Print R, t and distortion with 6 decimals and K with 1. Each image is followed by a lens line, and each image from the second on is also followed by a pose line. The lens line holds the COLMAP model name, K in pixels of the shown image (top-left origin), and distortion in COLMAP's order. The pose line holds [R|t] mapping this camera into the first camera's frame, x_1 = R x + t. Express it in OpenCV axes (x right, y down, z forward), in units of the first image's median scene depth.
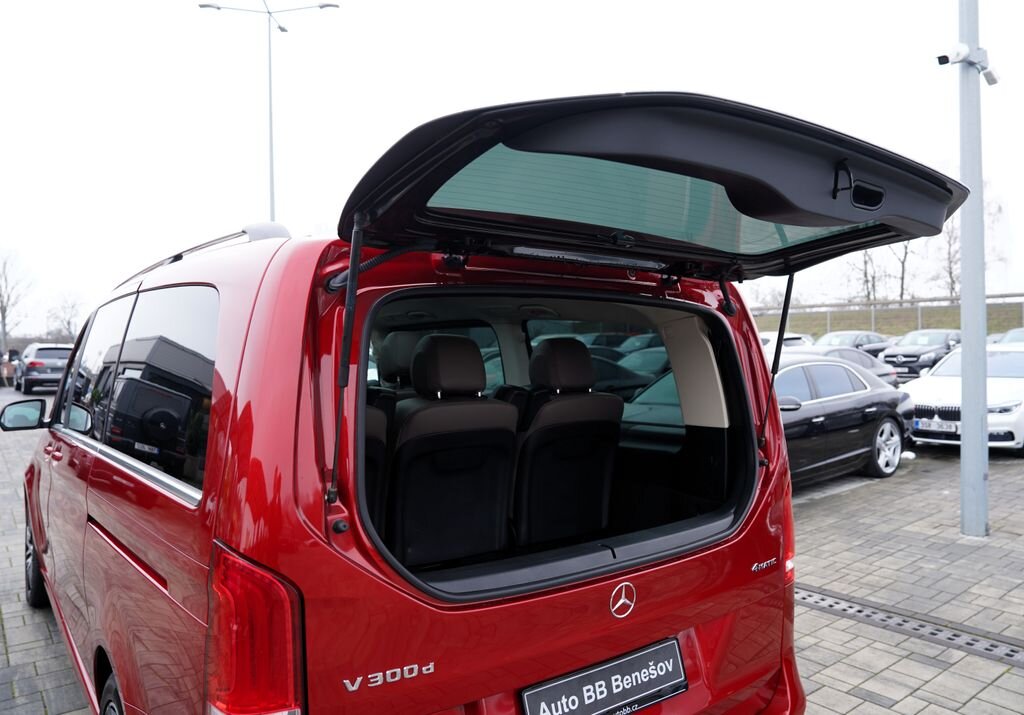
lens RADIAL K [[744.4, 0, 536.2], [0, 744.4, 353.7], [0, 0, 1]] dist [-0.102712, 0.080924]
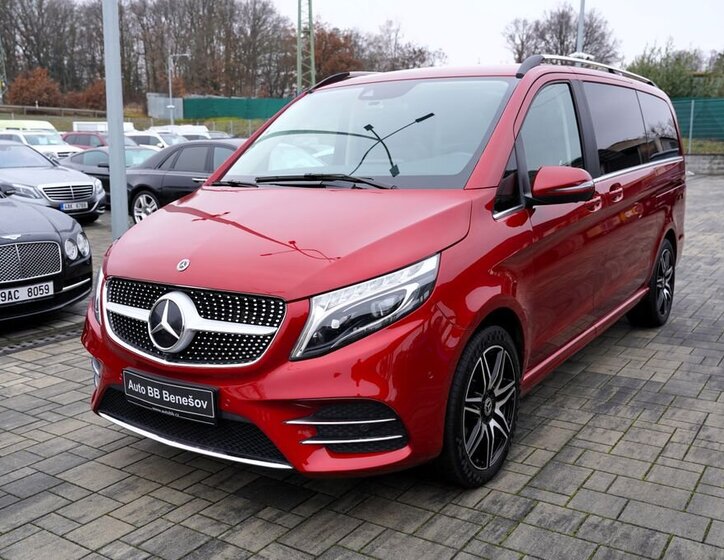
lens RADIAL K [[728.2, 0, 374.1], [0, 728.2, 280.2], [0, 0, 1]] dist [-0.012054, 0.023417]
pose [[-0.305957, -0.164398, 0.937744, -1.268533], [0.022838, 0.983427, 0.179858, 0.031852], [-0.951771, 0.076445, -0.297132, 1.276691]]
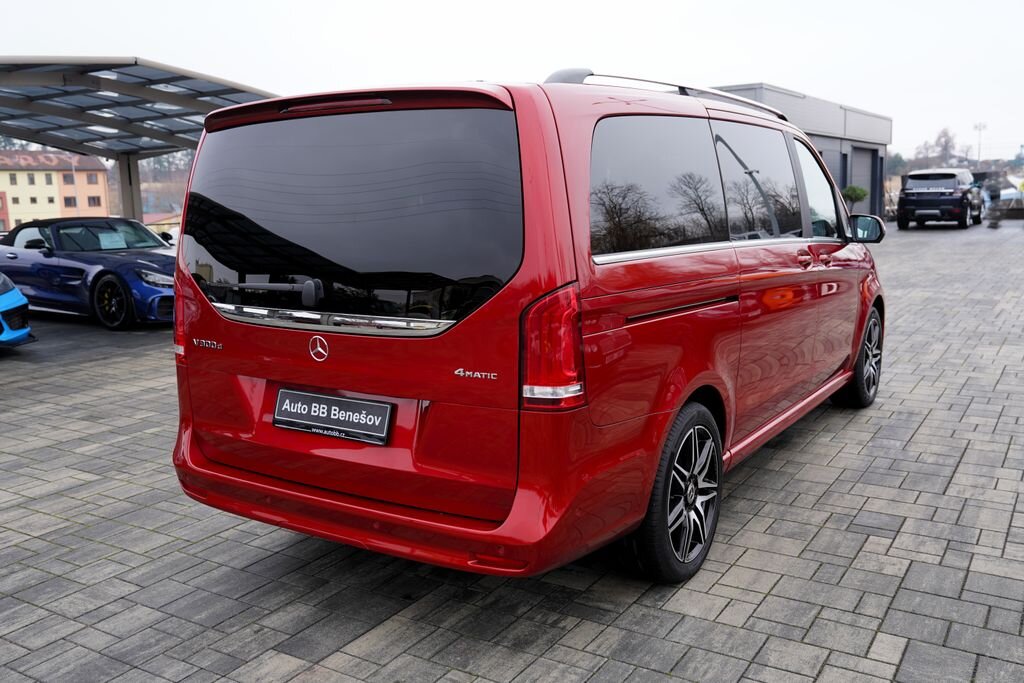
lens RADIAL K [[925.9, 0, 512.0], [0, 925.9, 341.5], [0, 0, 1]] dist [-0.053489, 0.138741]
pose [[0.324727, 0.144681, -0.934676, 0.728707], [0.018426, 0.987075, 0.159193, 0.018758], [0.945628, -0.068917, 0.317864, 0.306691]]
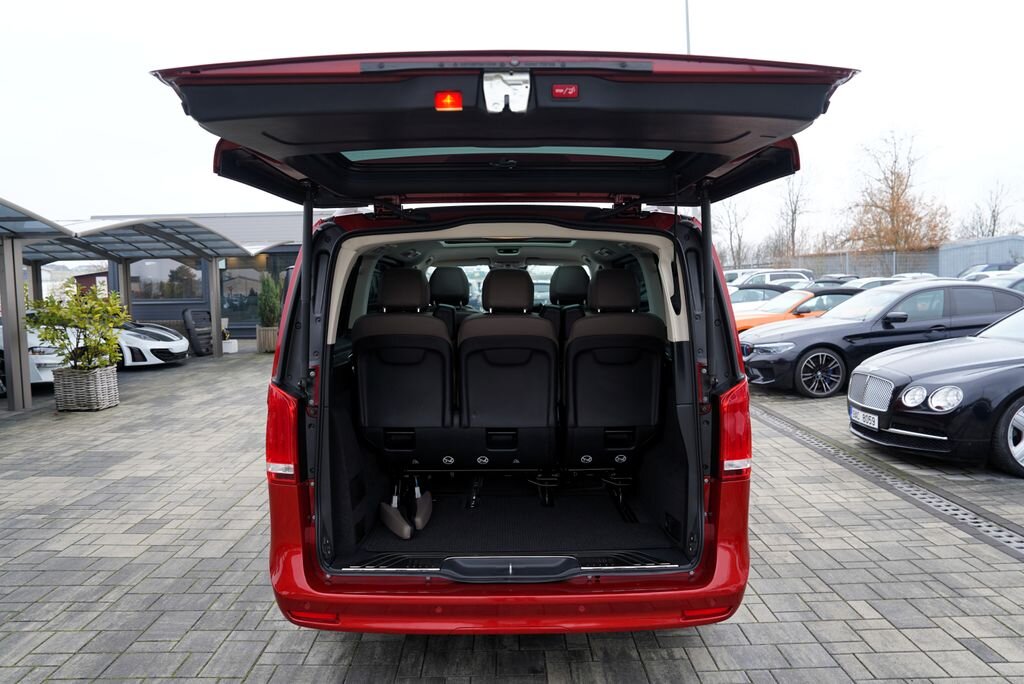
lens RADIAL K [[737.9, 0, 514.5], [0, 737.9, 343.4], [0, 0, 1]] dist [-0.119753, 0.099912]
pose [[0.788948, 0.039853, -0.613166, 0.390892], [0.008042, 0.997139, 0.075157, 0.005620], [0.614408, -0.064227, 0.786370, -0.046984]]
